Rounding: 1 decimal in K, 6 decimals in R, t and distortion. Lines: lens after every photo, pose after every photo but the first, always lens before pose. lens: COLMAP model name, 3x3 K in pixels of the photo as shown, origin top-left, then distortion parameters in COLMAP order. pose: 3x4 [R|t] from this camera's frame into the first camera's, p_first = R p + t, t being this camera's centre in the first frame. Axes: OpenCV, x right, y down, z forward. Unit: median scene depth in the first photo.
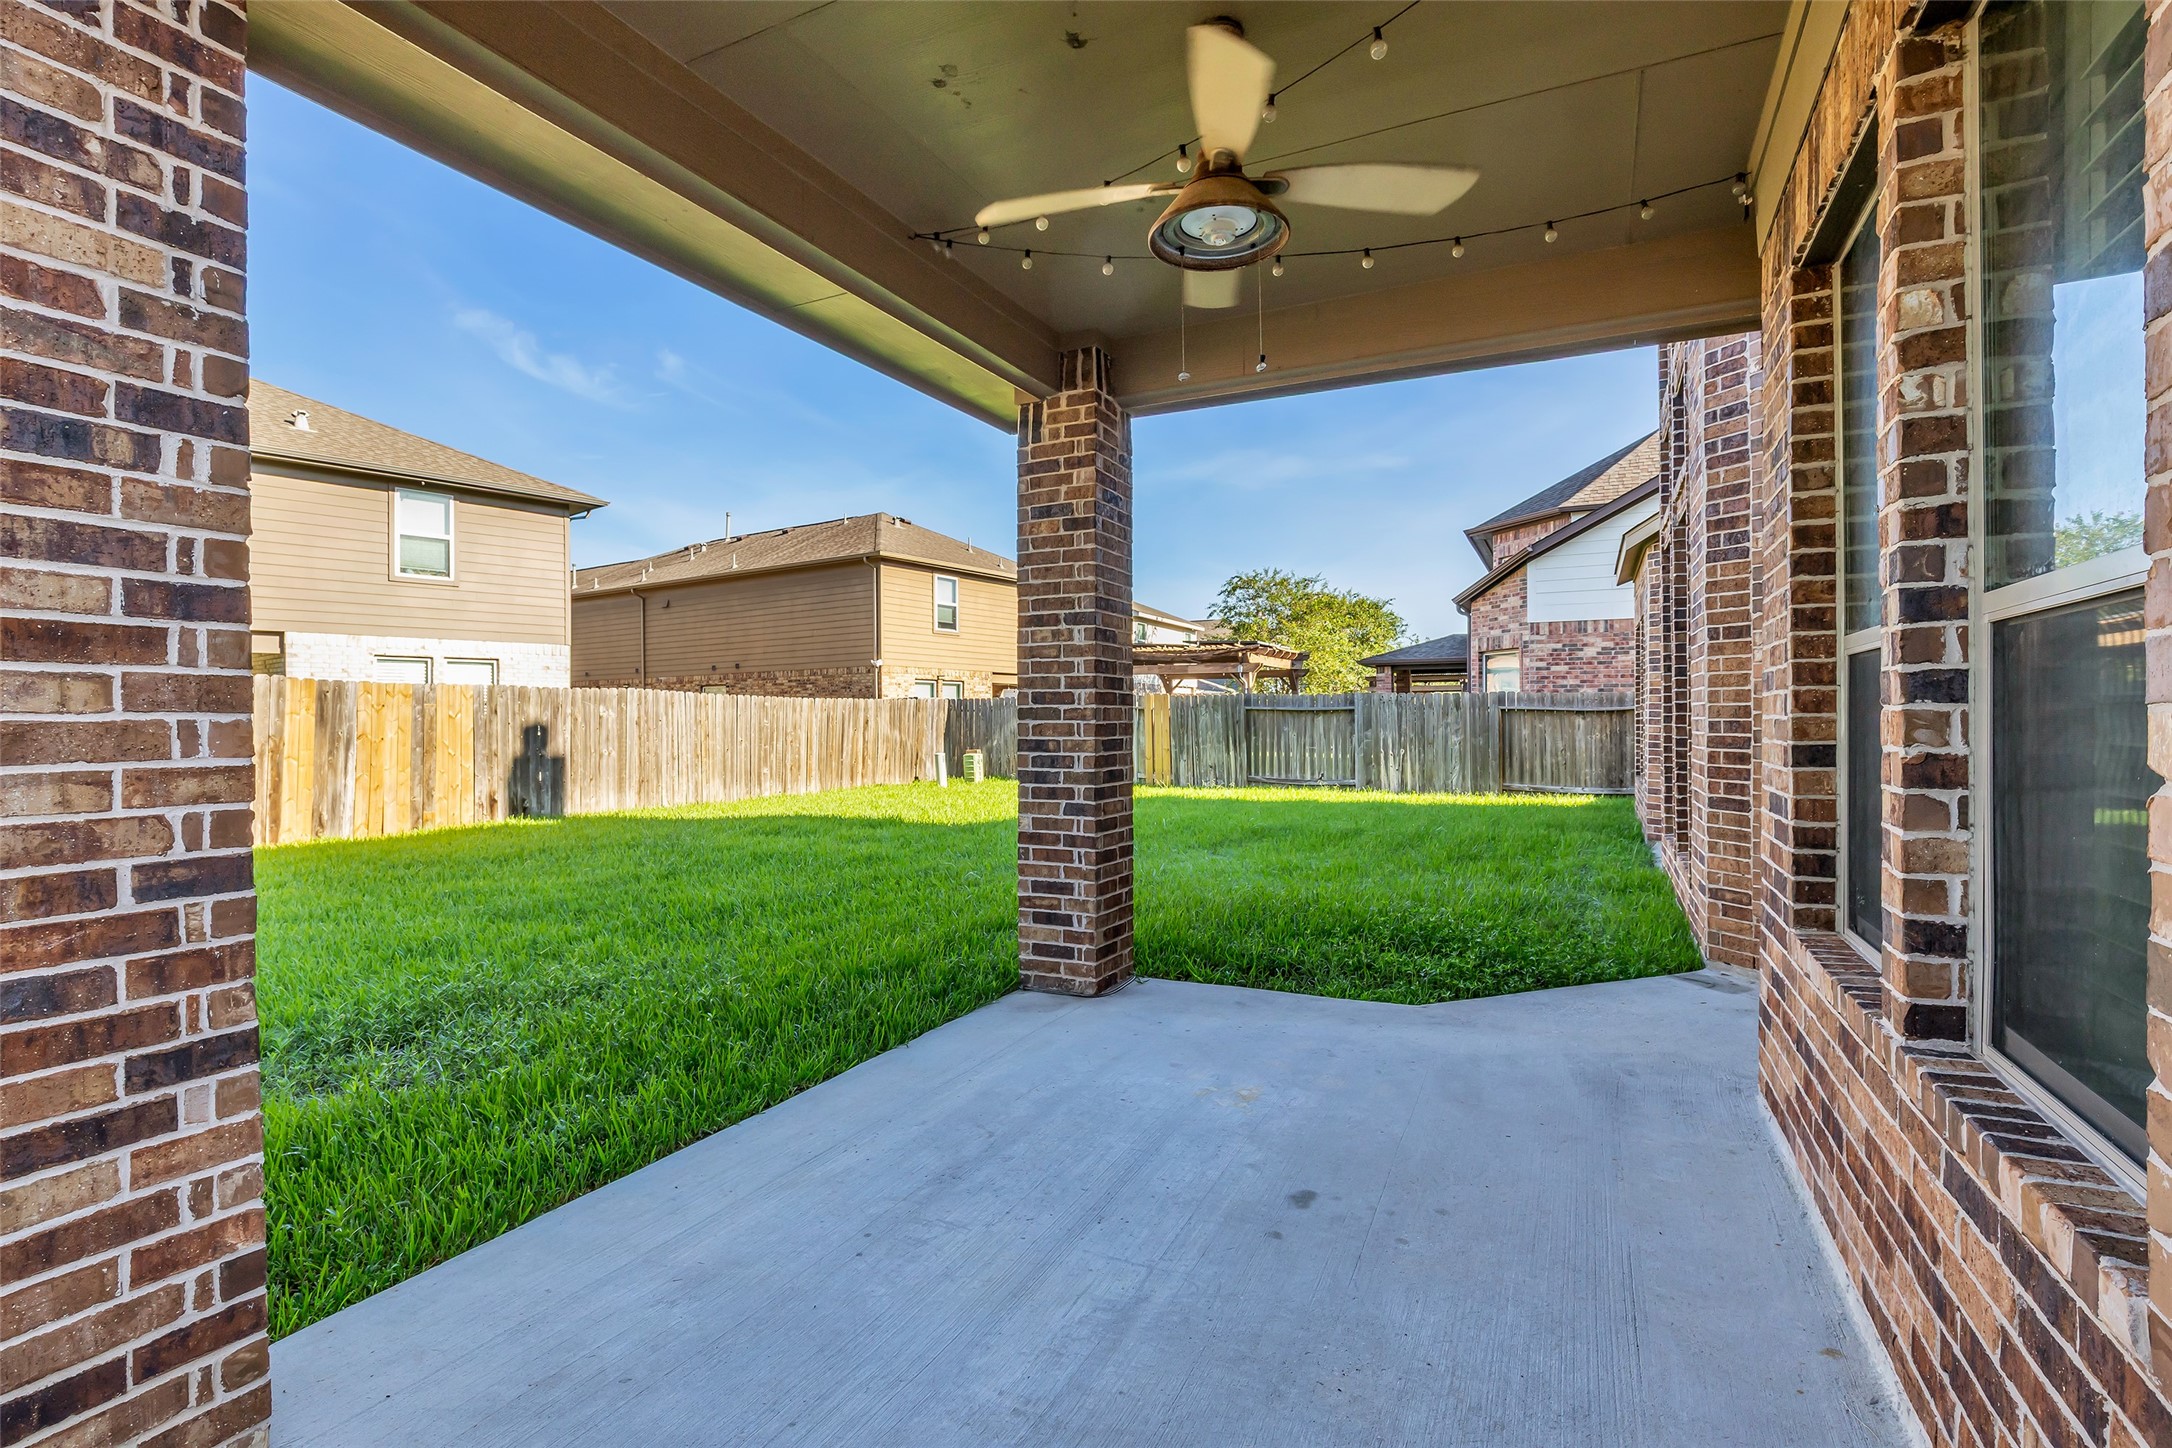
lens RADIAL K [[1027.5, 0, 1089.3], [0, 1027.5, 725.0], [0, 0, 1]] dist [0.000719, -0.000037]
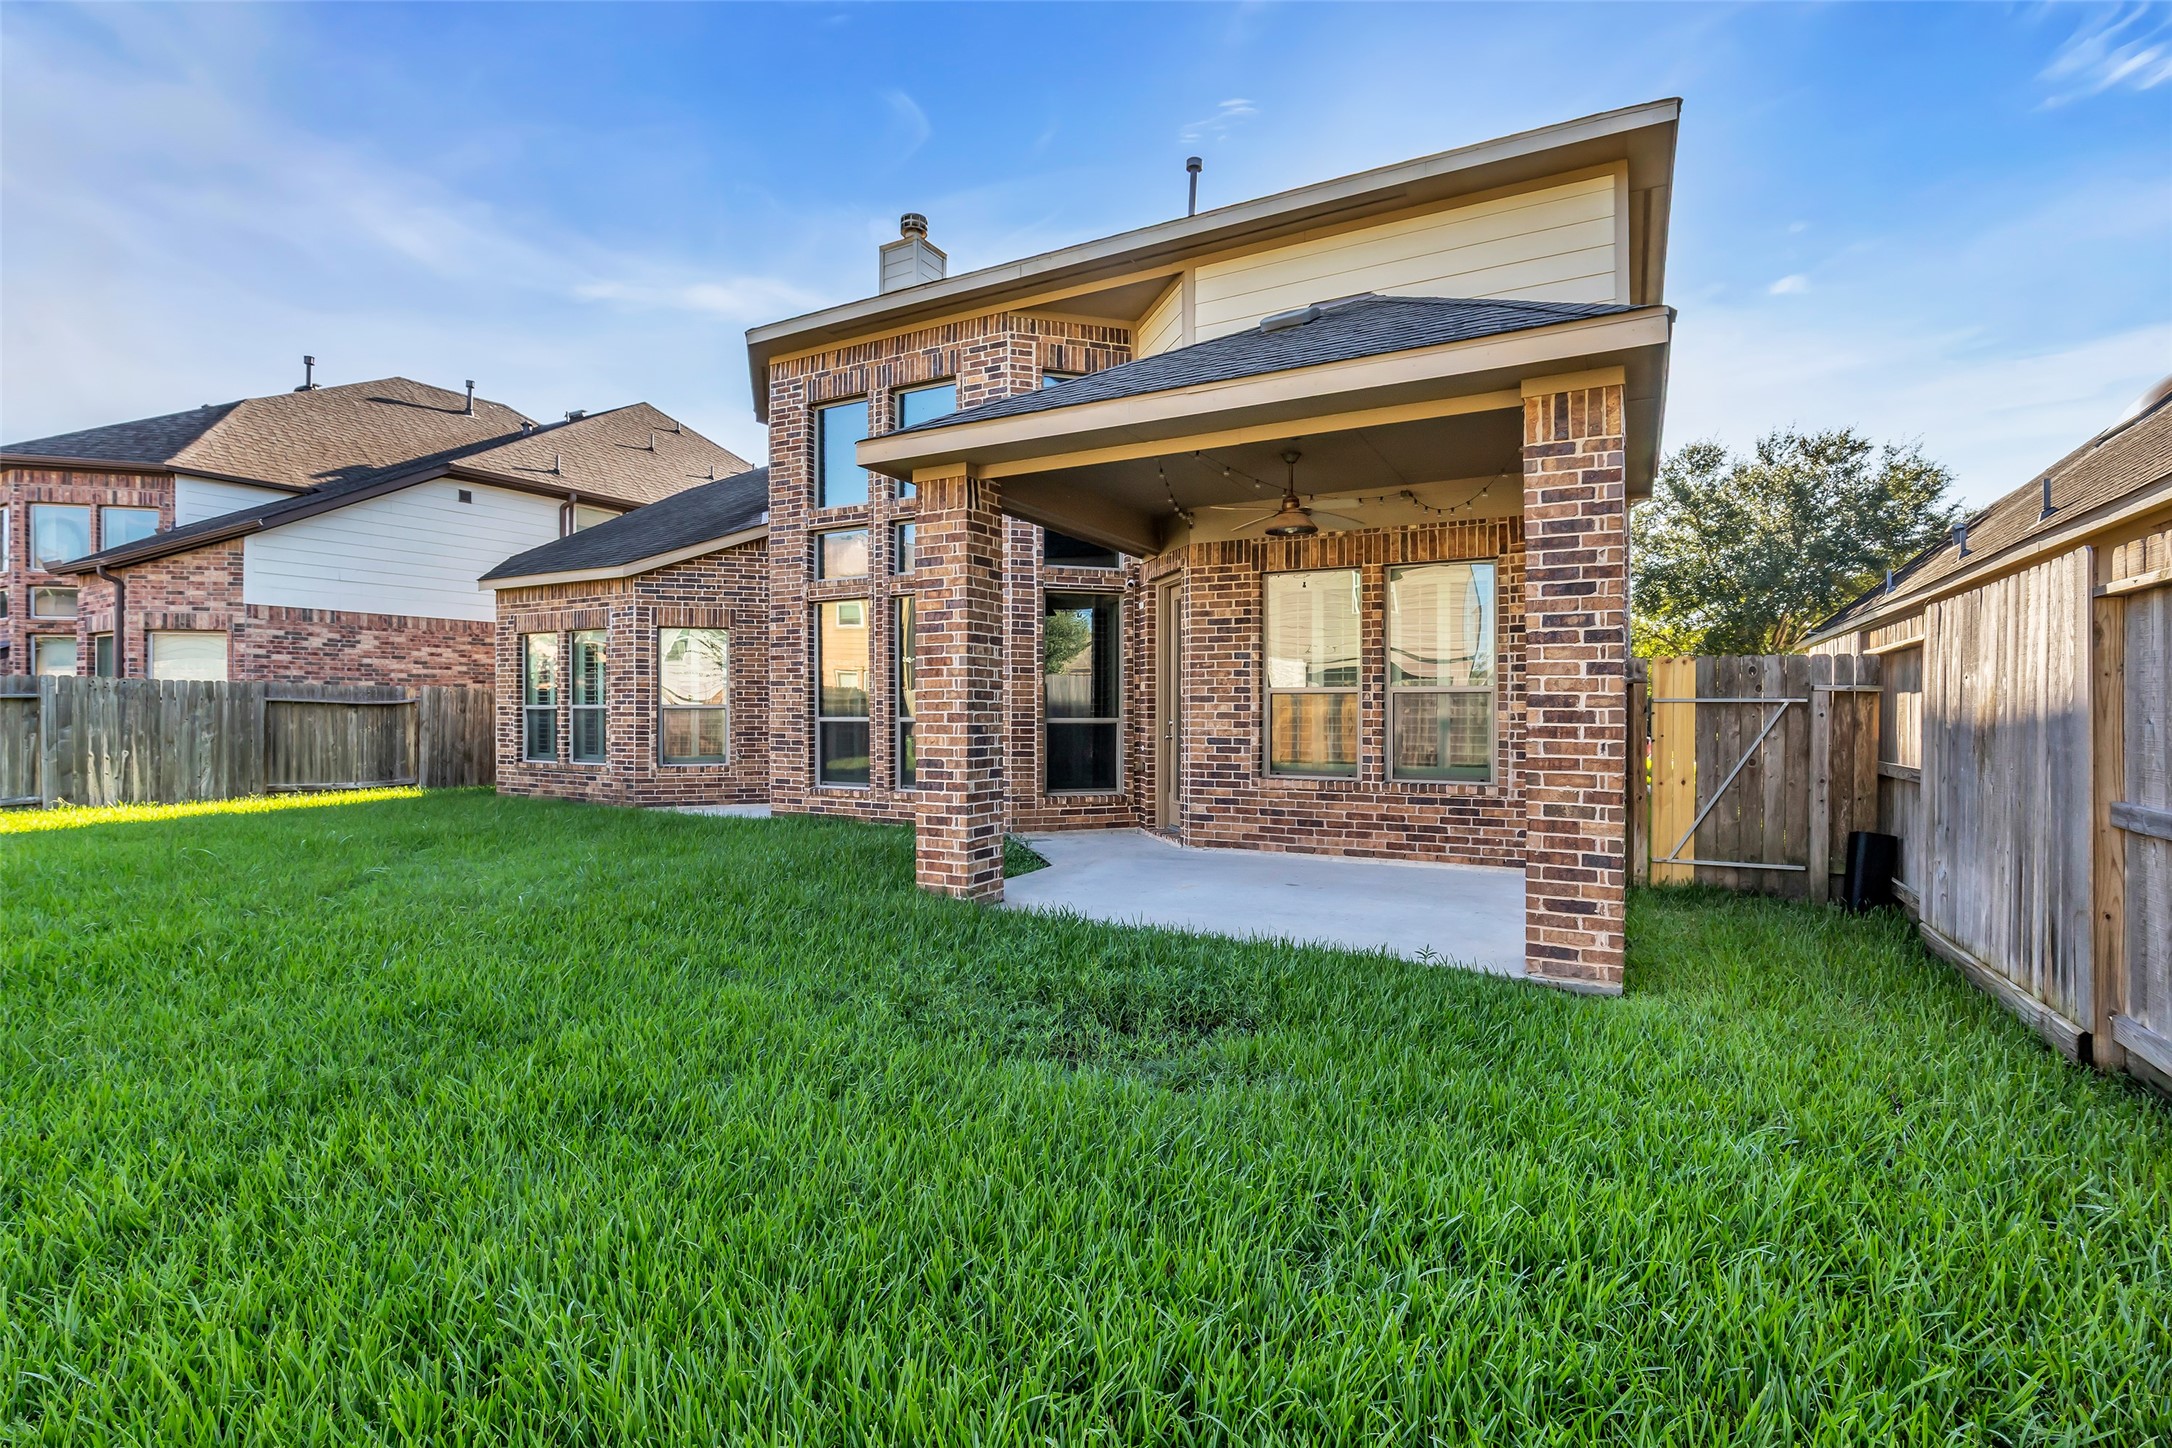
lens RADIAL K [[1027.5, 0, 1080.2], [0, 1027.5, 714.6], [0, 0, 1]] dist [0.000719, -0.000037]
pose [[0.028835, 0.001467, 0.999583, -0.466827], [0.004483, 0.999989, -0.001597, 0.000895], [-0.999574, 0.004527, 0.028828, 0.271277]]
